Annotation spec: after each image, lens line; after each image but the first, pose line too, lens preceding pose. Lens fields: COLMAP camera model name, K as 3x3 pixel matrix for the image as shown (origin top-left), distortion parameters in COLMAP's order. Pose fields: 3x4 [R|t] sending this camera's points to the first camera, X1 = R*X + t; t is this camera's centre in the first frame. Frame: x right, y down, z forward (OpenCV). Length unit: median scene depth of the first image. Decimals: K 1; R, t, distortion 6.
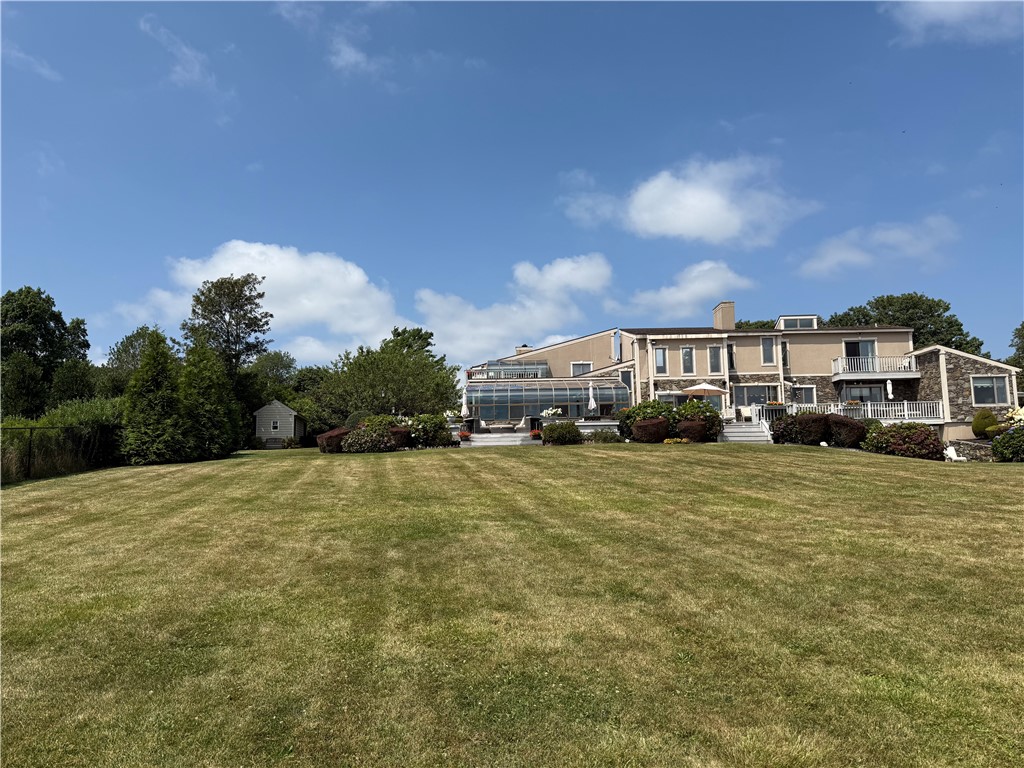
lens RADIAL K [[715.8, 0, 515.5], [0, 715.8, 383.9], [0, 0, 1]] dist [0.087864, -0.126637]
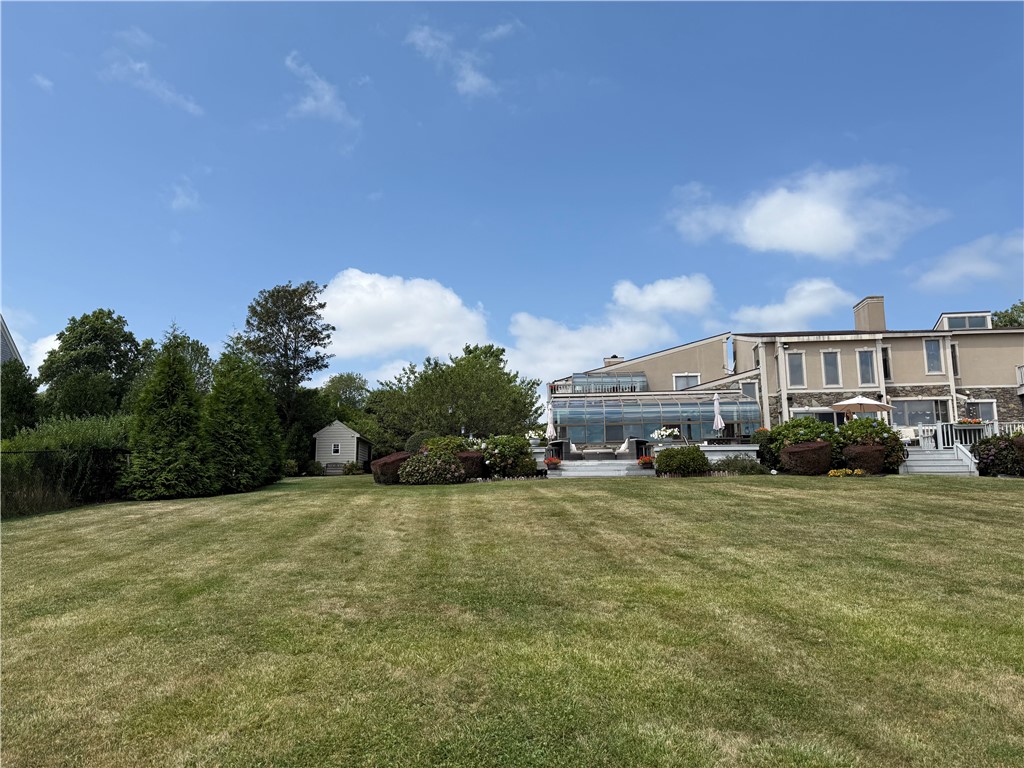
lens RADIAL K [[715.8, 0, 515.5], [0, 715.8, 383.9], [0, 0, 1]] dist [0.087864, -0.126637]
pose [[0.995045, -0.006524, -0.099210, -0.026711], [0.003372, 0.999485, -0.031910, 0.008730], [0.099367, 0.031417, 0.994555, 0.173261]]
